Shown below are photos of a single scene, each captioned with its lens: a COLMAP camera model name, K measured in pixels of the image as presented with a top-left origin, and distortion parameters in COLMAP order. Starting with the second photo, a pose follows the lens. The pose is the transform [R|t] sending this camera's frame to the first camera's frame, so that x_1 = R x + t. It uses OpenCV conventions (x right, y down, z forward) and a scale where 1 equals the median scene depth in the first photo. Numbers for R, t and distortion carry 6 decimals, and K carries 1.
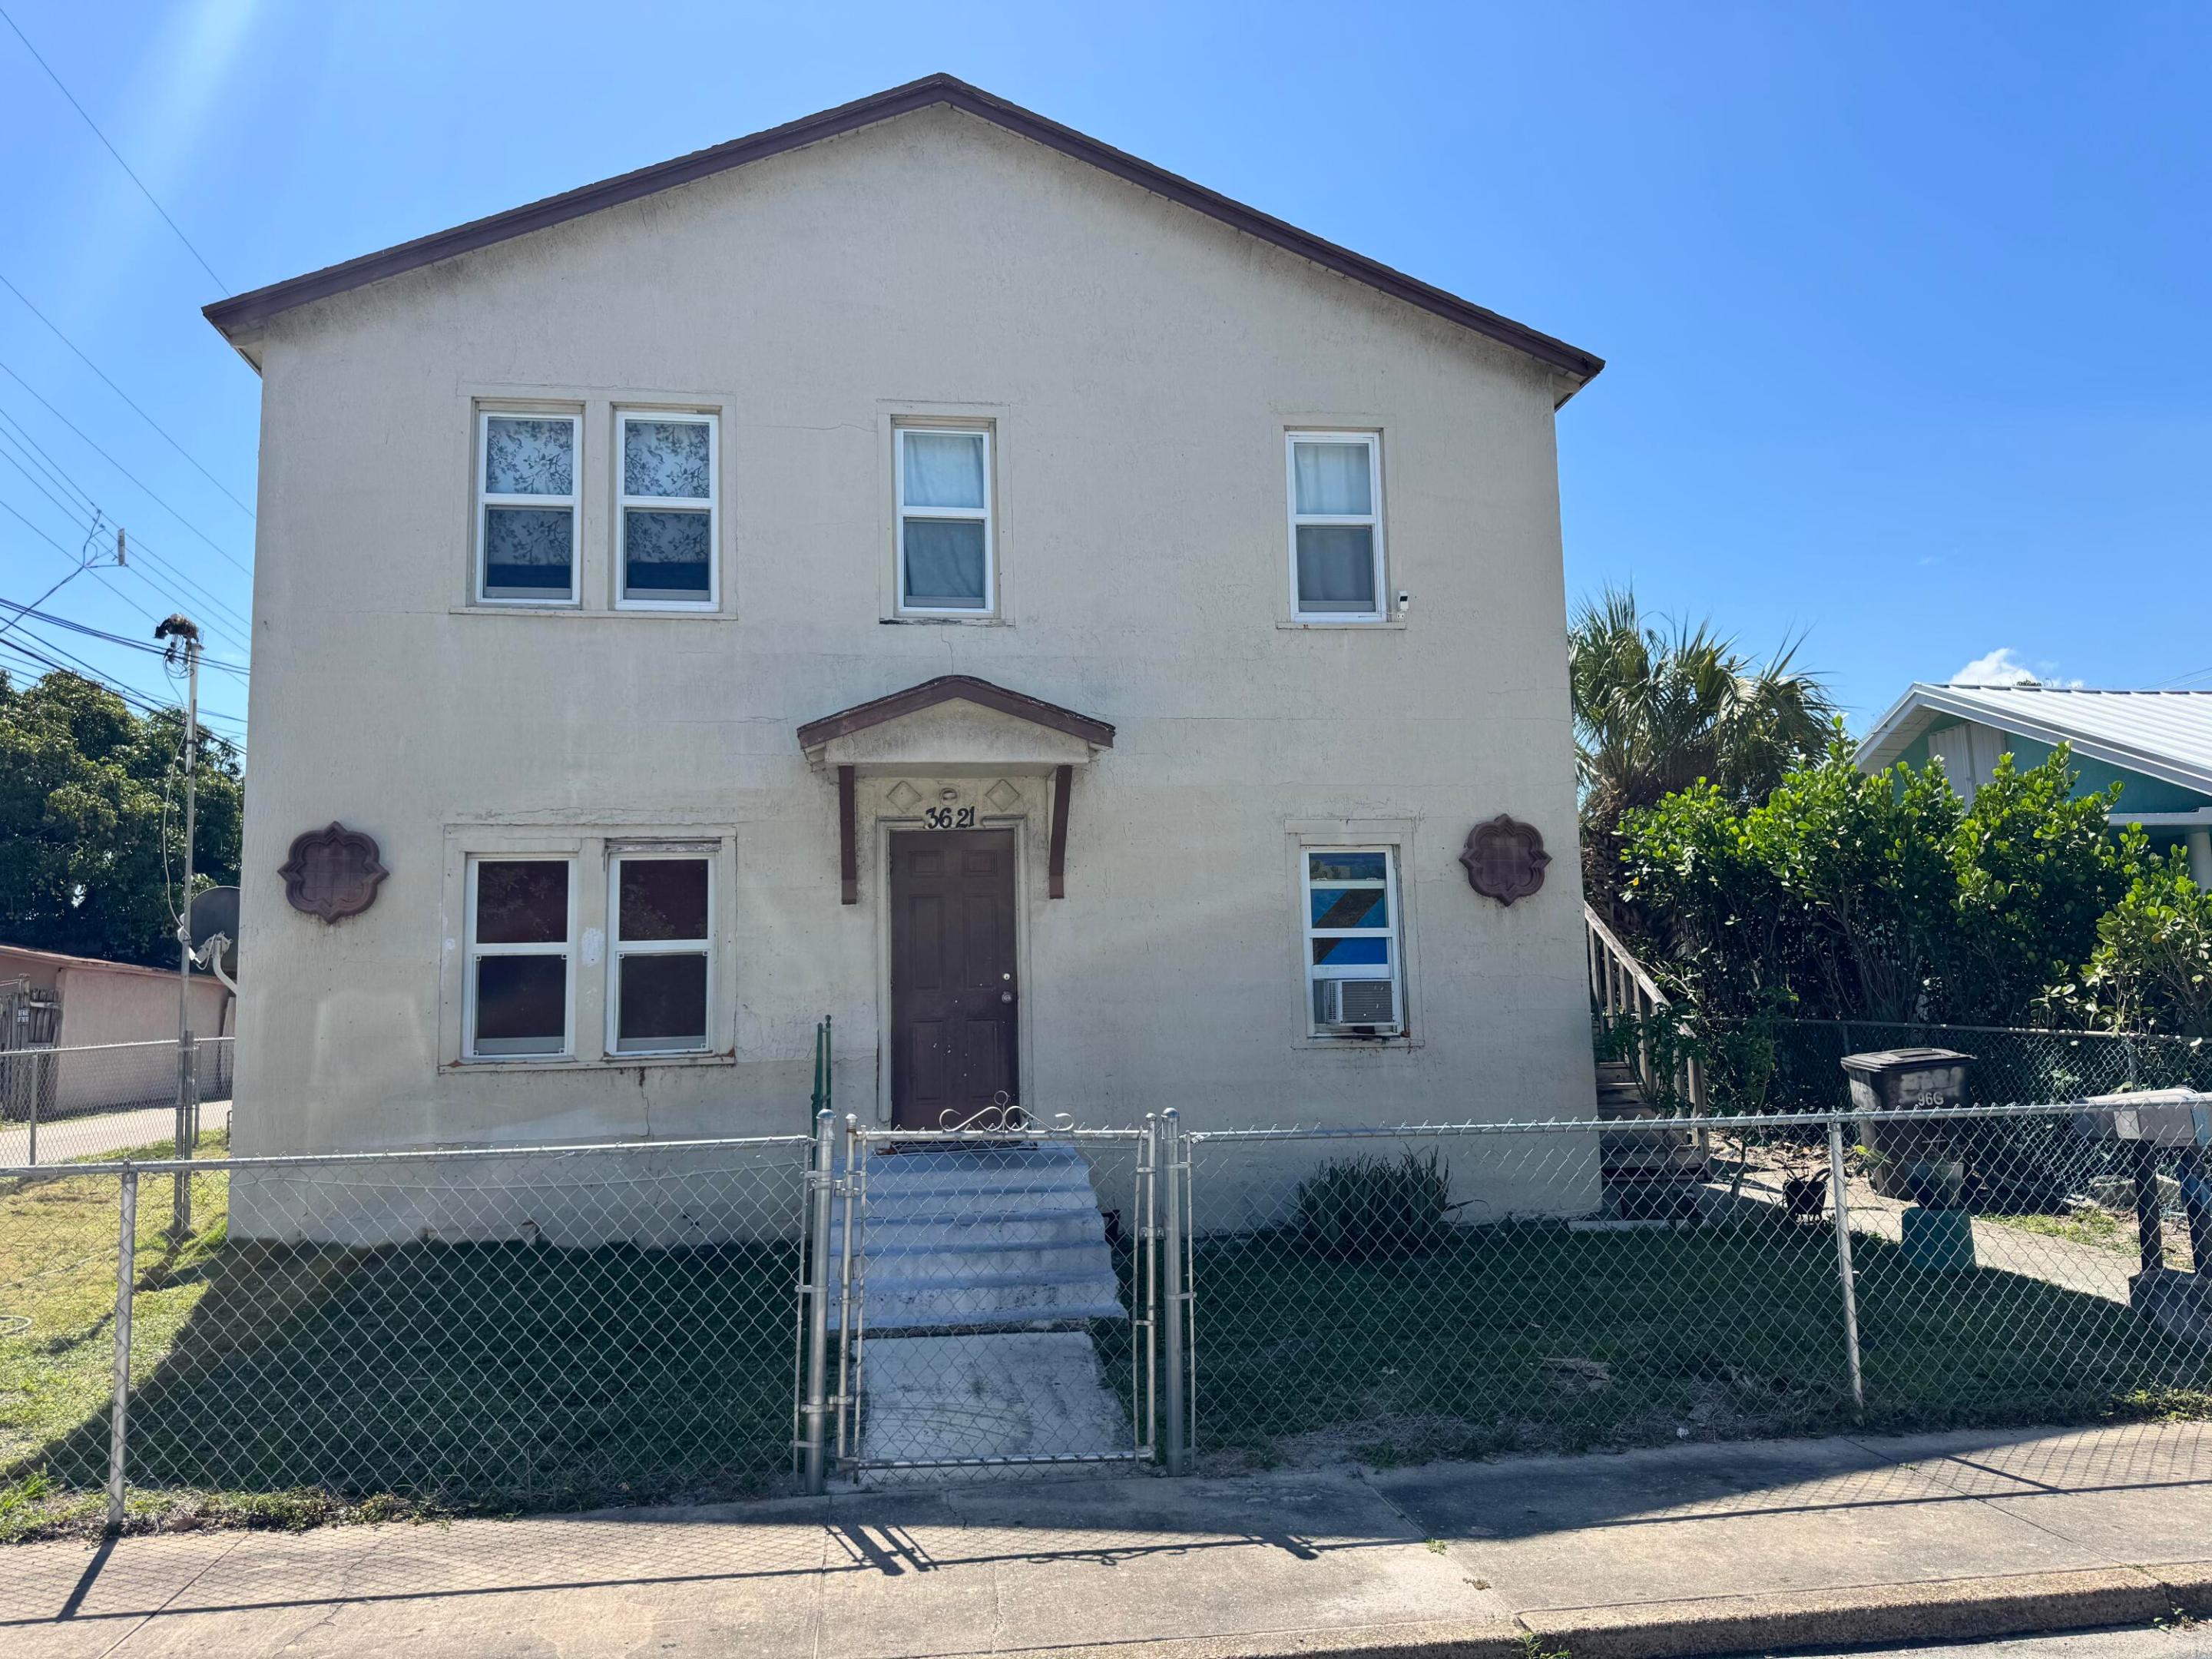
lens RADIAL K [[1531.8, 0, 1098.5], [0, 1531.8, 831.5], [0, 0, 1]] dist [0.097544, -0.125006]
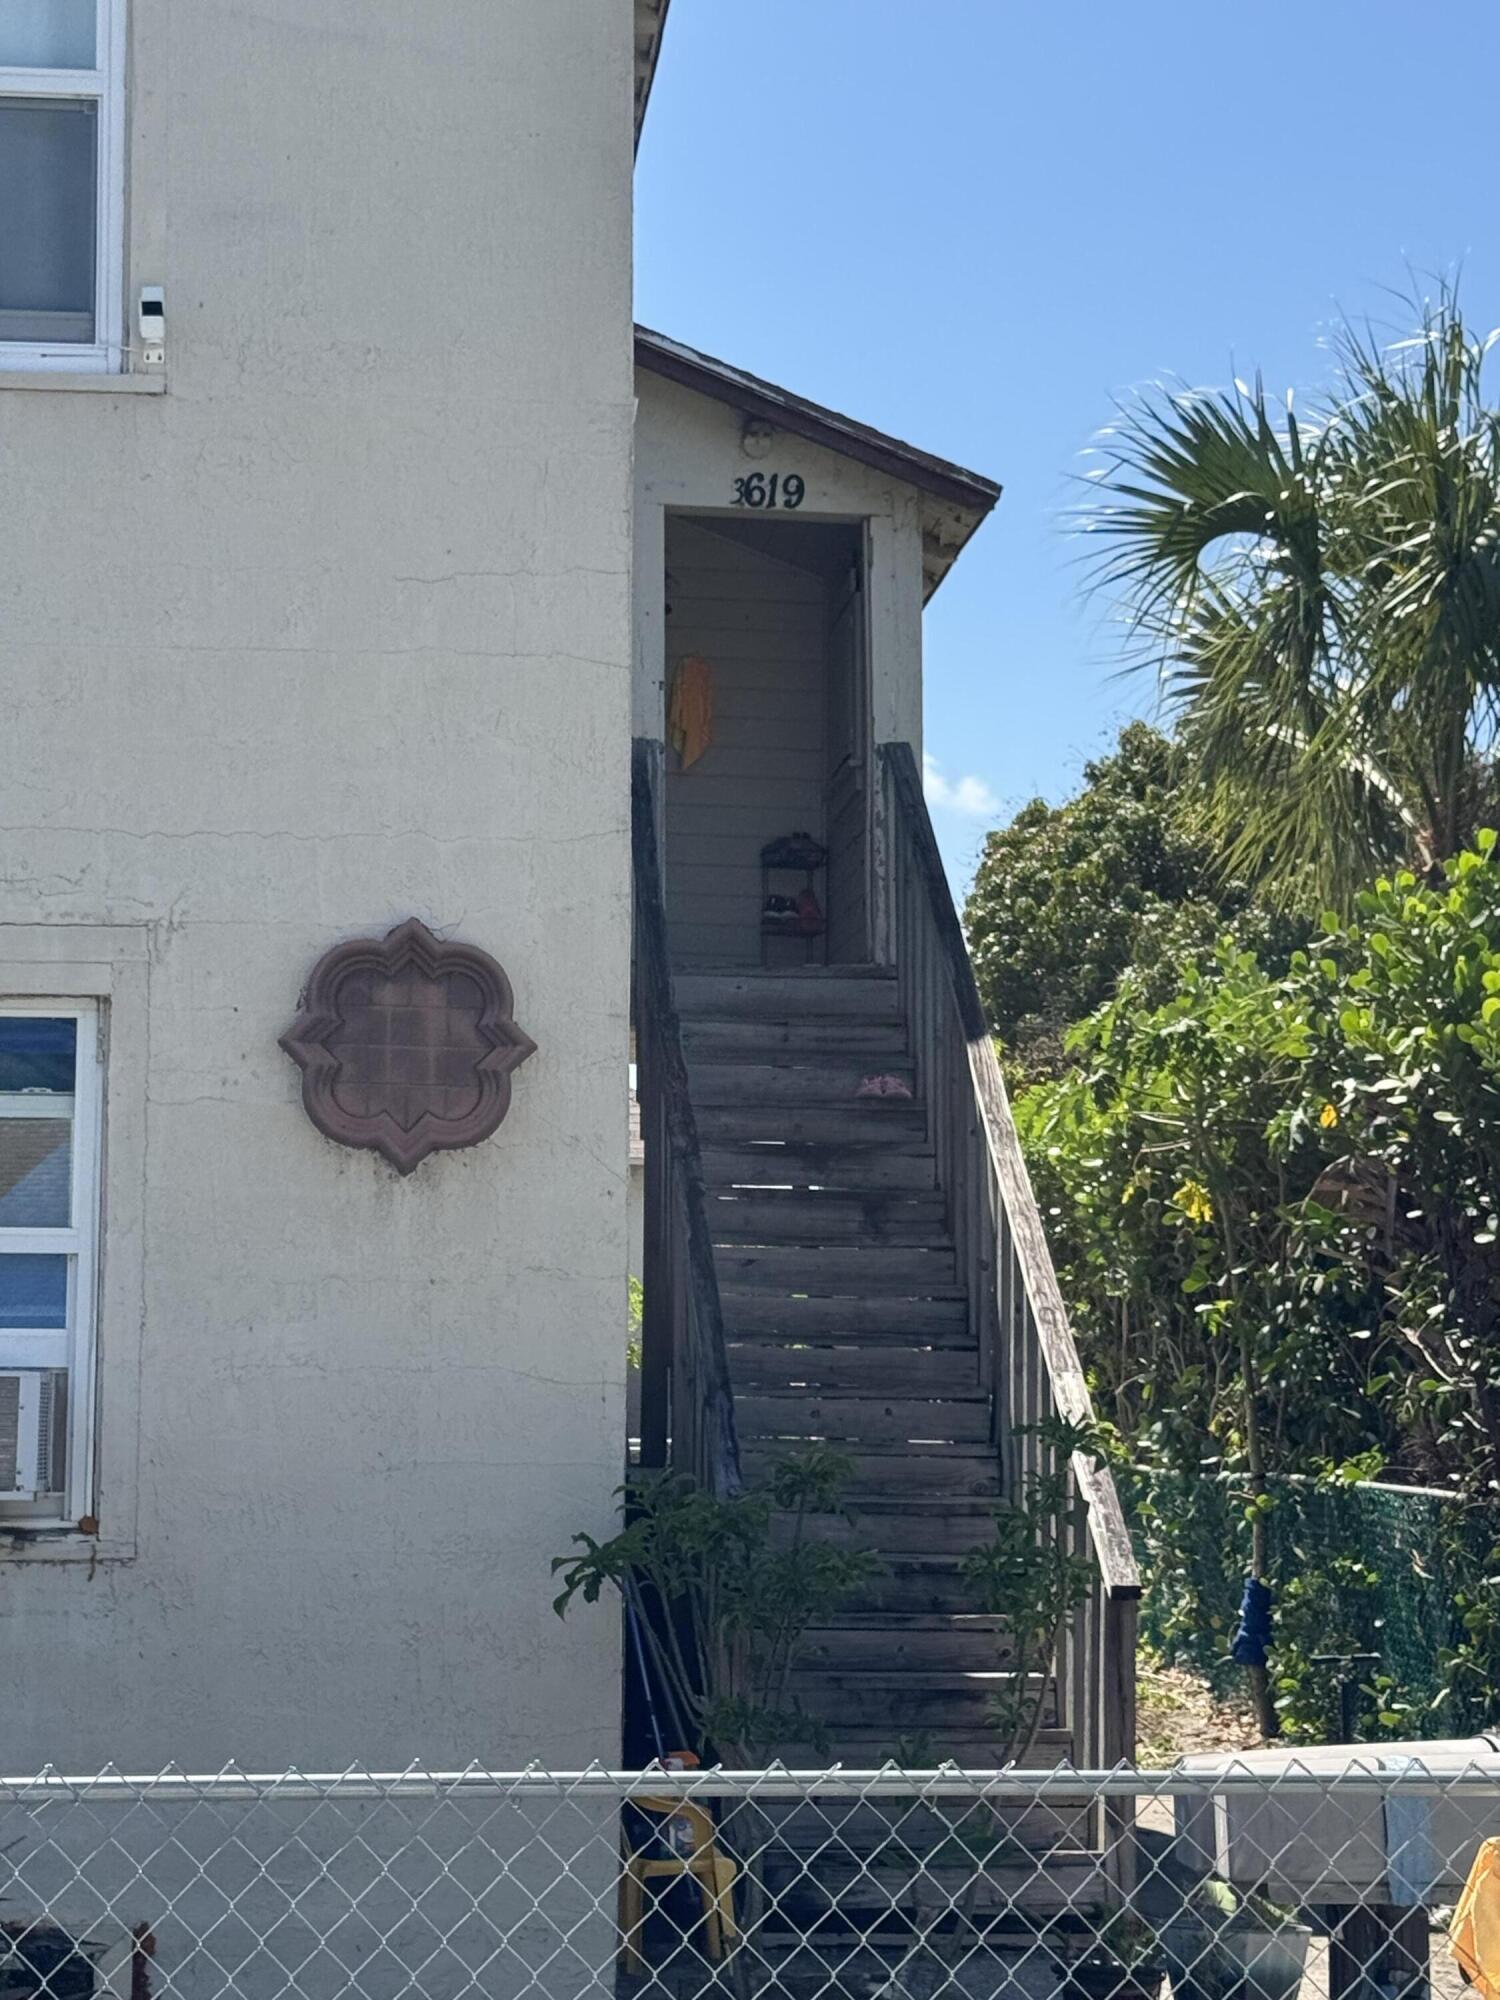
lens RADIAL K [[4171.1, 0, 749.1], [0, 4171.1, 1003.0], [0, 0, 1]] dist [0.134976, 0.264953]
pose [[0.998394, 0.023677, -0.051465, 0.394244], [-0.022956, 0.999630, 0.014567, -0.007626], [0.051791, -0.013362, 0.998569, 0.032248]]
